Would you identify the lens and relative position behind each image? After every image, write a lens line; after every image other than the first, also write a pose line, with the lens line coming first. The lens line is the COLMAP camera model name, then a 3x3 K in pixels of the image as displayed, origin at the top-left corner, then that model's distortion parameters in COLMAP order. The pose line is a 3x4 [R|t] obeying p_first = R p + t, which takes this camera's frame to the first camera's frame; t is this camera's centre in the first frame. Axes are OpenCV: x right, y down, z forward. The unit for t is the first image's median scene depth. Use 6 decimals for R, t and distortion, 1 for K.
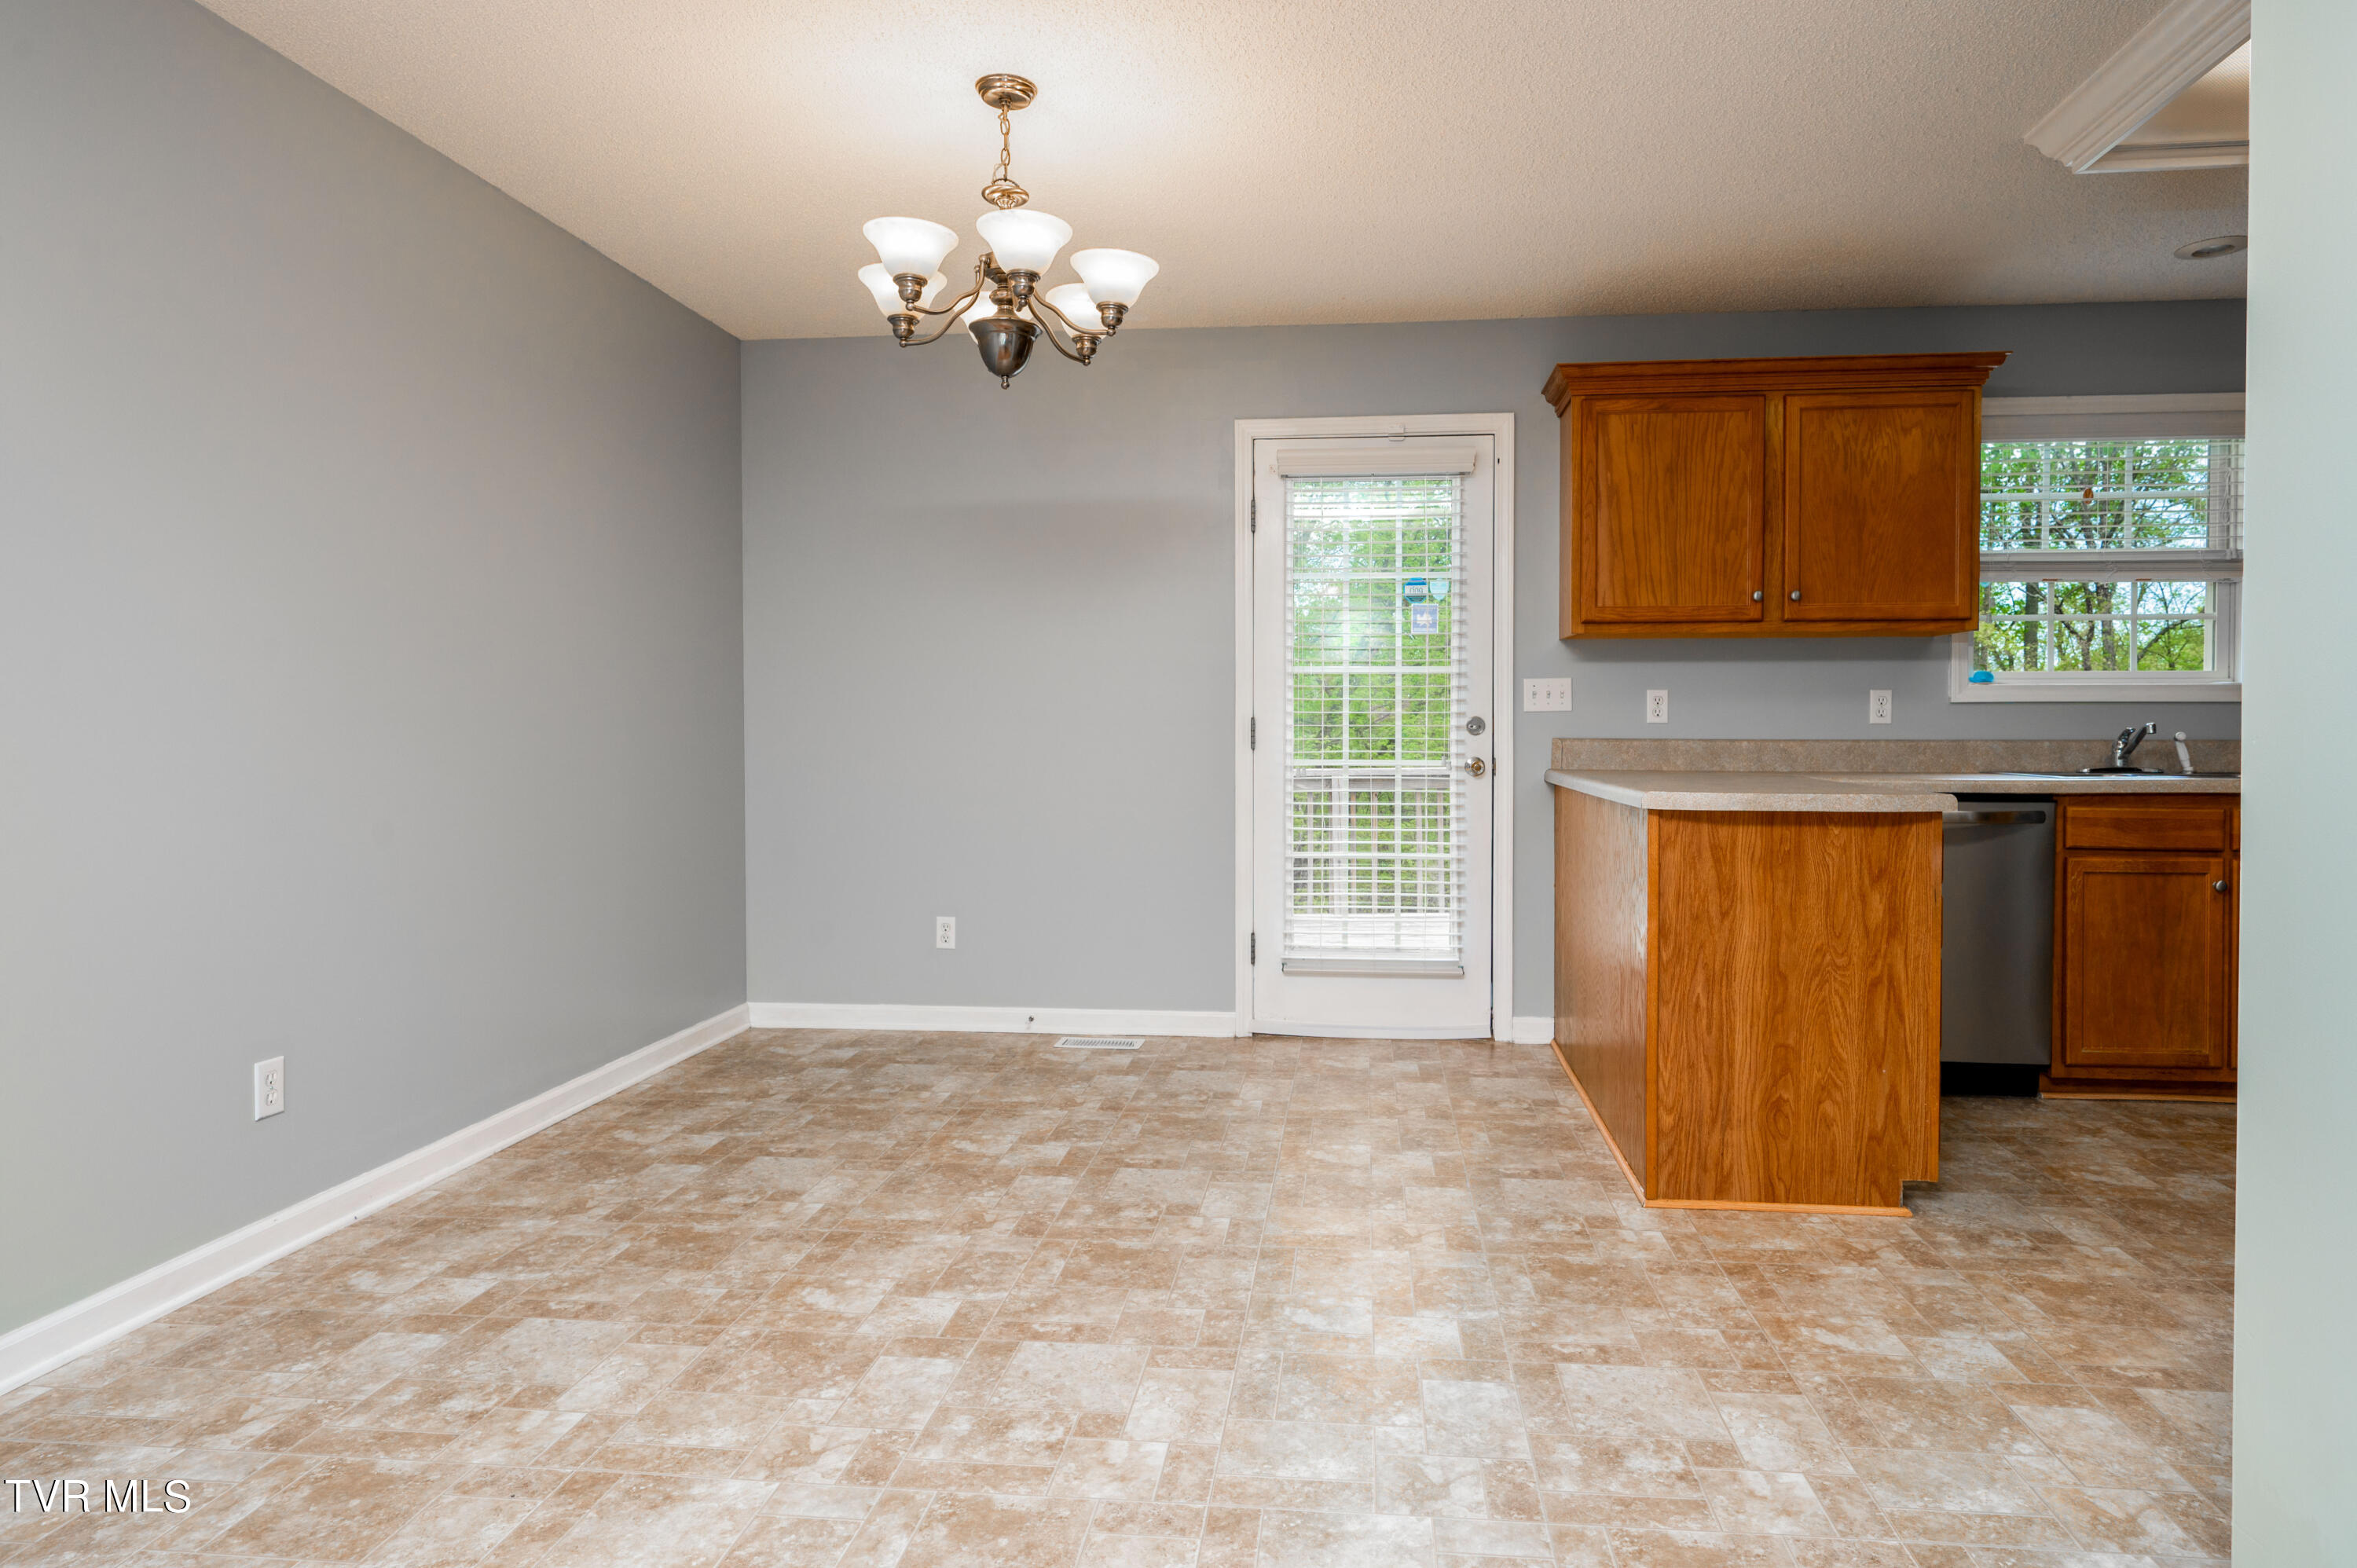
lens RADIAL K [[1325.9, 0, 1224.8], [0, 1325.9, 749.3], [0, 0, 1]] dist [-0.024586, 0.000085]
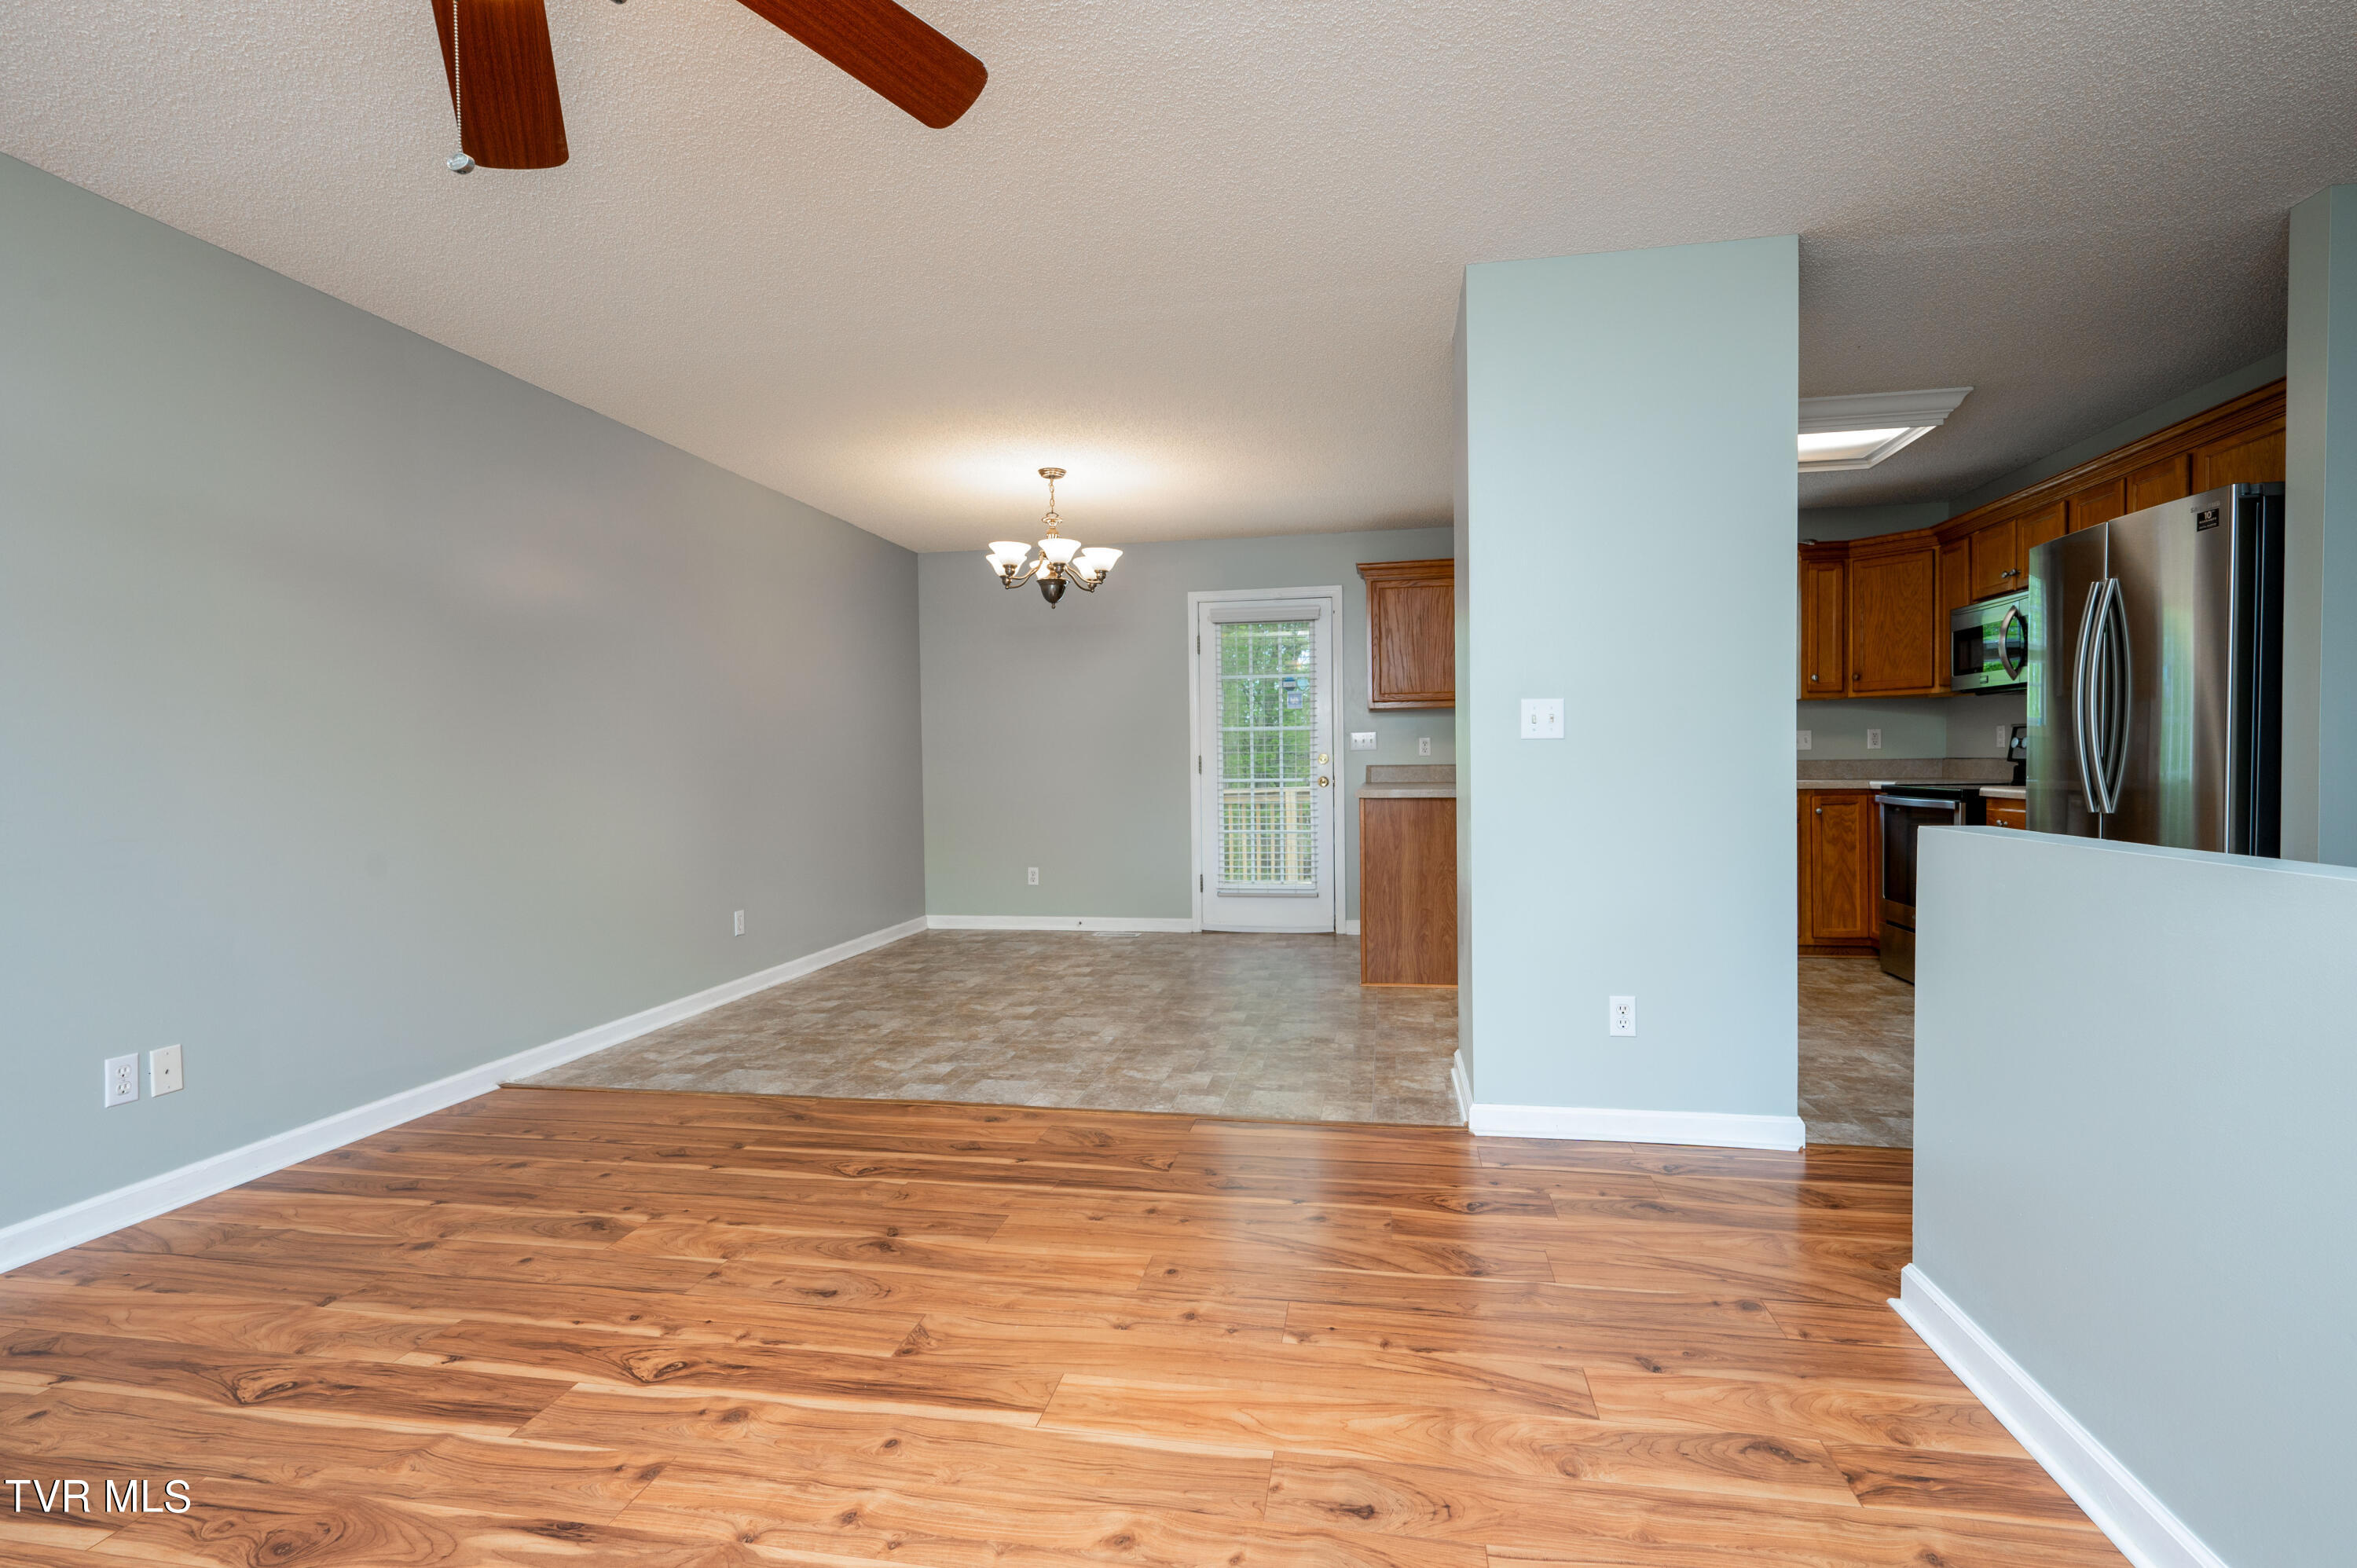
lens RADIAL K [[1087.3, 0, 1178.4], [0, 1087.3, 793.1], [0, 0, 1]] dist [0.000275, -0.000149]
pose [[0.996594, -0.010732, -0.081764, 0.175095], [0.011713, 0.999865, 0.011526, 0.014967], [0.081629, -0.012444, 0.996585, -0.742006]]
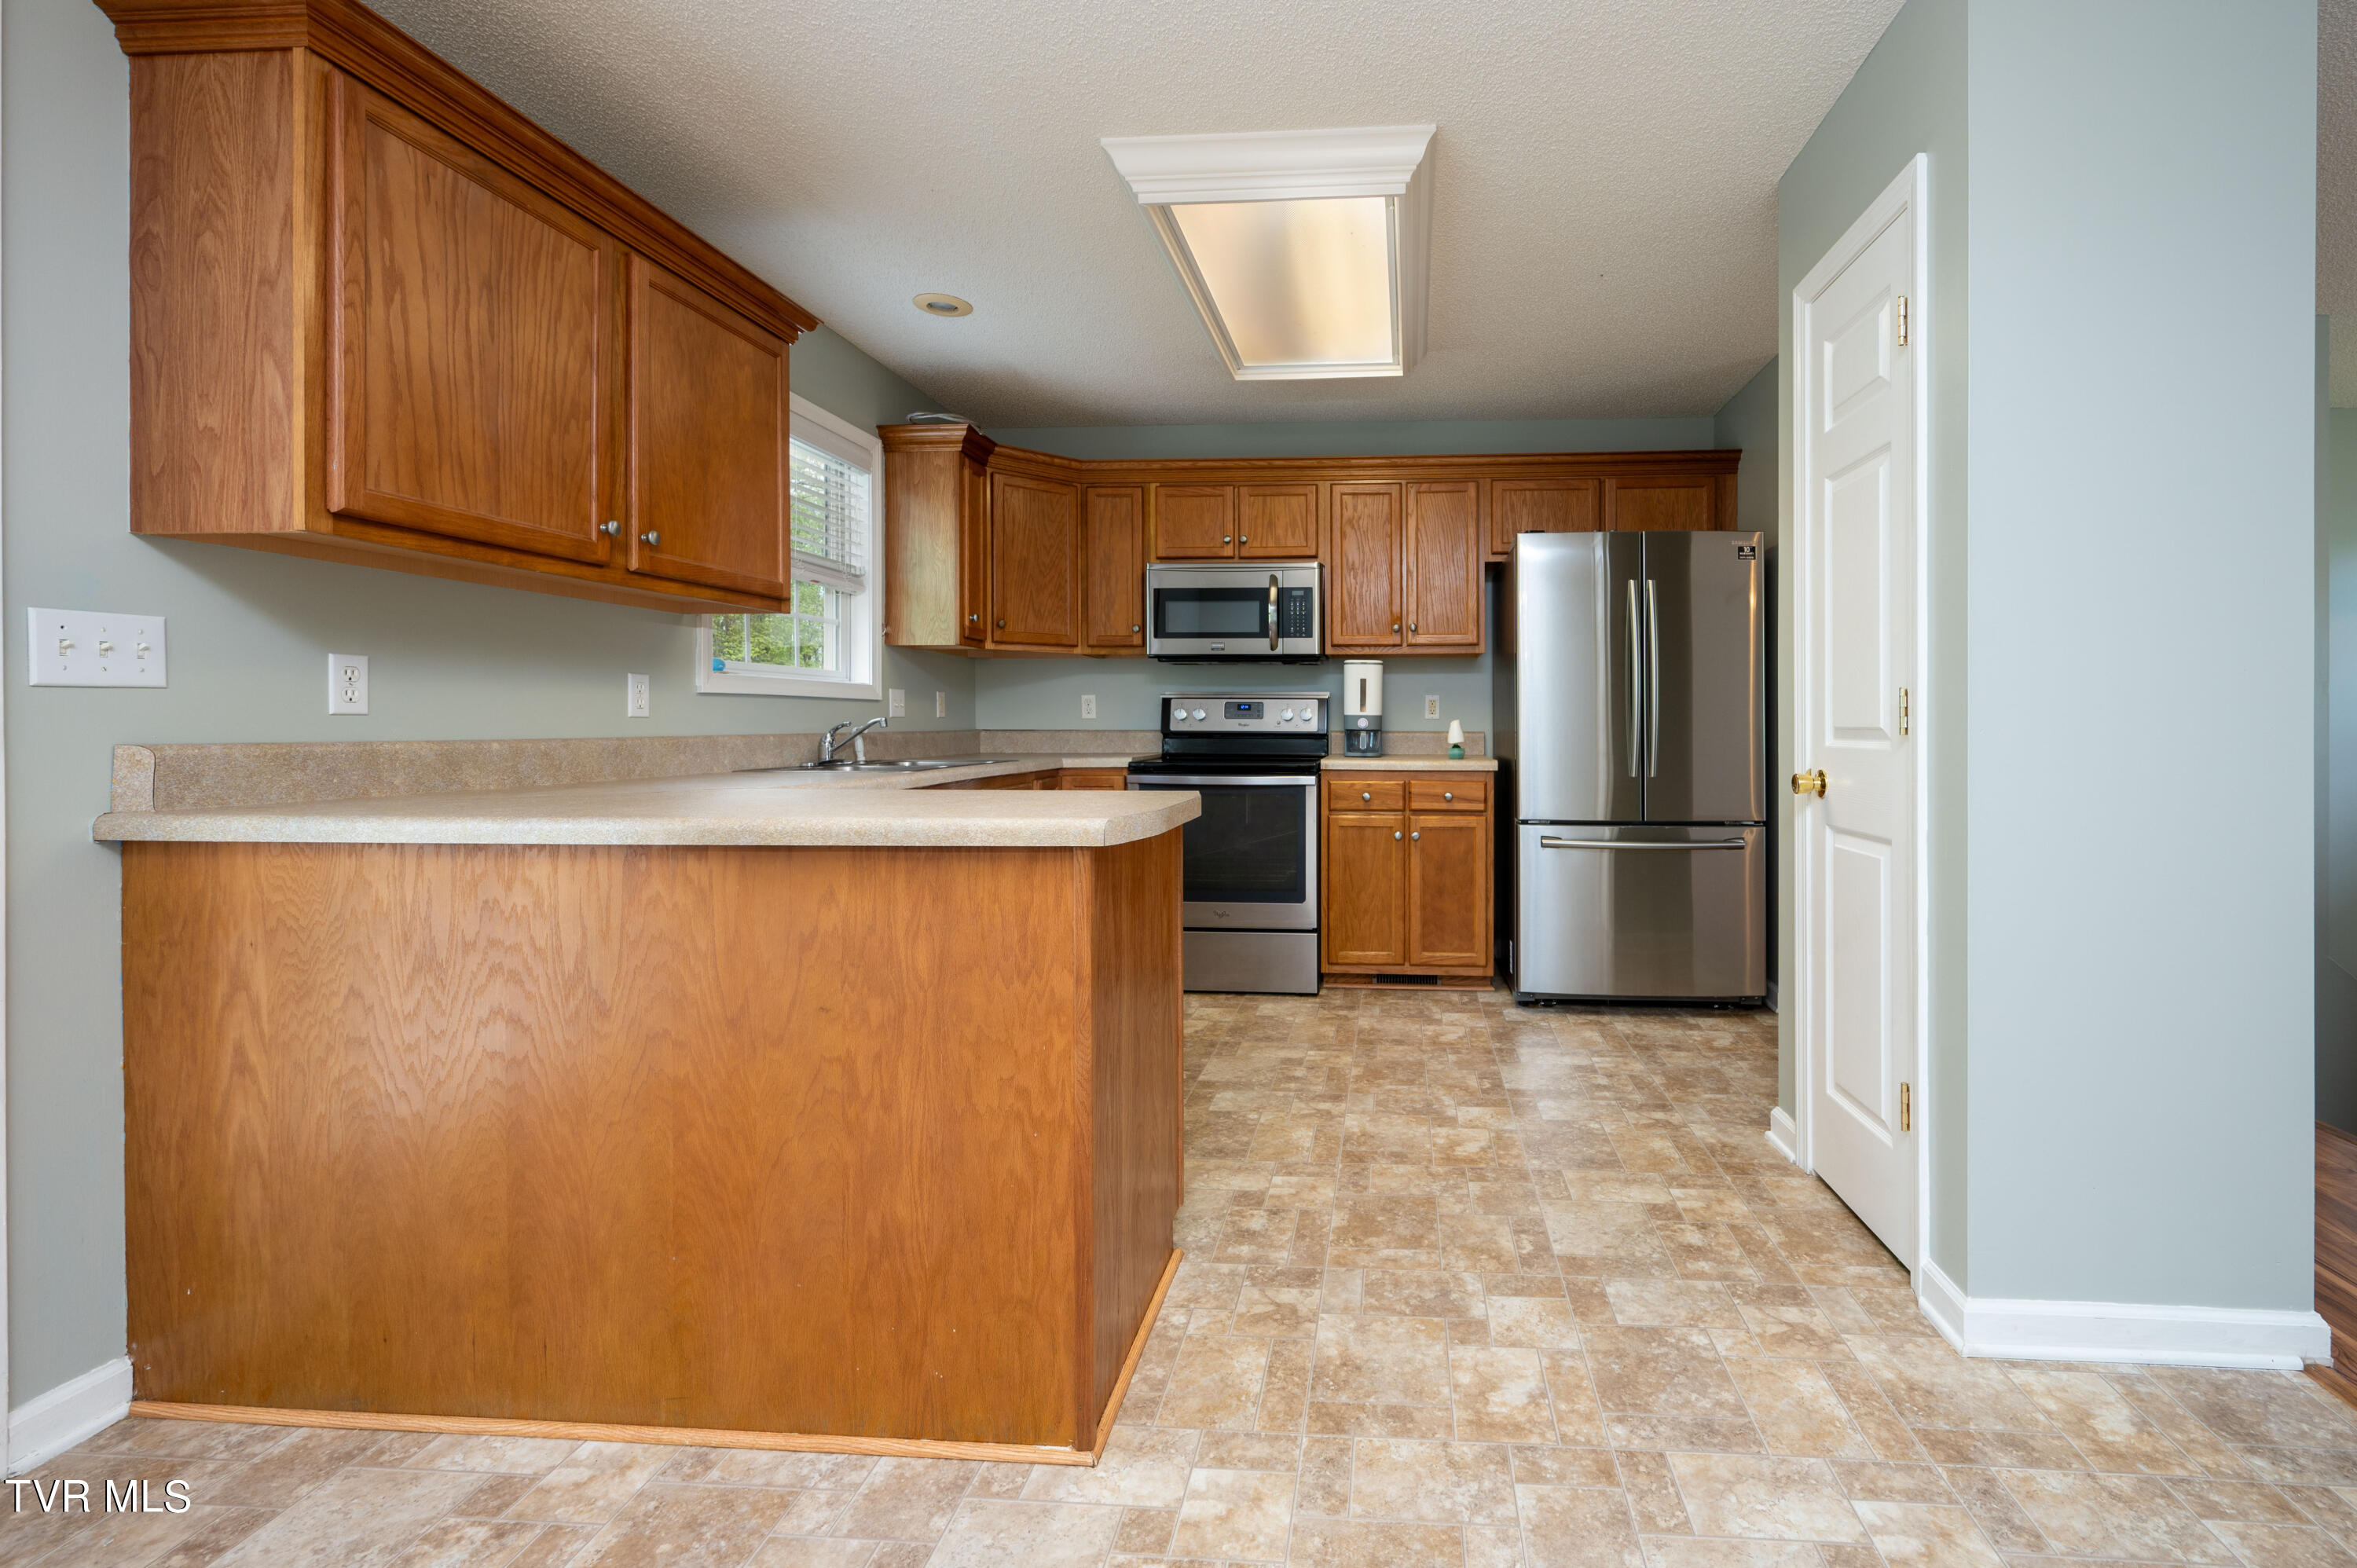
lens RADIAL K [[1002.2, 0, 1304.7], [0, 1002.2, 727.1], [0, 0, 1]] dist [-0.000406, -0.000526]
pose [[-0.034428, -0.006304, 0.999387, -0.174650], [0.015476, 0.999857, 0.006841, -0.016056], [-0.999287, 0.015702, -0.034325, 0.908029]]
